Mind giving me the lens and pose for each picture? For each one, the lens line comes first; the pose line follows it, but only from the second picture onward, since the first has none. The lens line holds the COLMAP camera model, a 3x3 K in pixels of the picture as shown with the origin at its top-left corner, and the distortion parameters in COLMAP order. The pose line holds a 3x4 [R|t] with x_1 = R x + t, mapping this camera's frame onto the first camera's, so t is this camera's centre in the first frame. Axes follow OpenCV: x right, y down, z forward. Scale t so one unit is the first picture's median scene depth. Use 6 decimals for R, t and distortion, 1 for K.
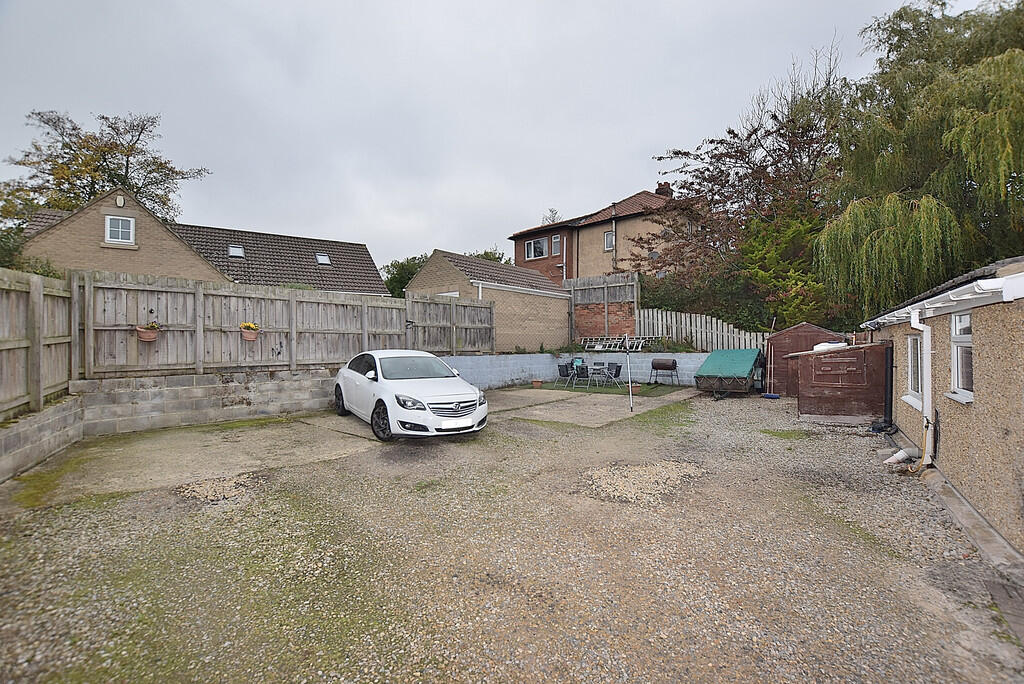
lens RADIAL K [[463.0, 0, 510.4], [0, 463.0, 336.8], [0, 0, 1]] dist [-0.002694, -0.000268]
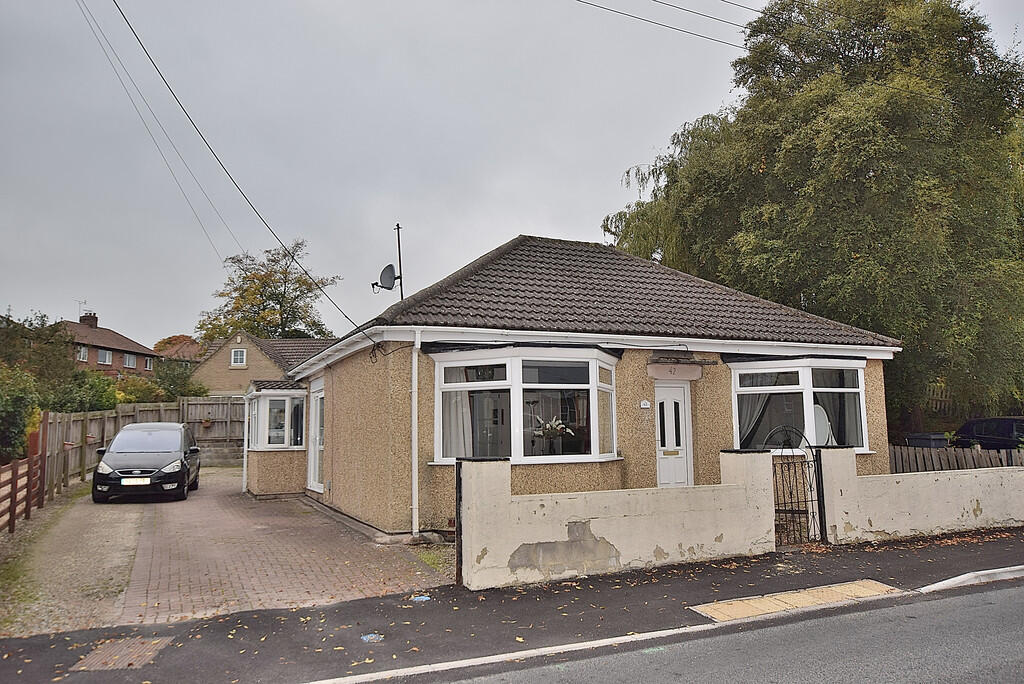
lens RADIAL K [[779.3, 0, 512.8], [0, 779.3, 343.6], [0, 0, 1]] dist [-0.000265, 0.000077]
pose [[0.862691, -0.065049, -0.501531, 2.256082], [0.015050, 0.994556, -0.103107, 0.019904], [0.505508, 0.081401, 0.858973, -1.423210]]
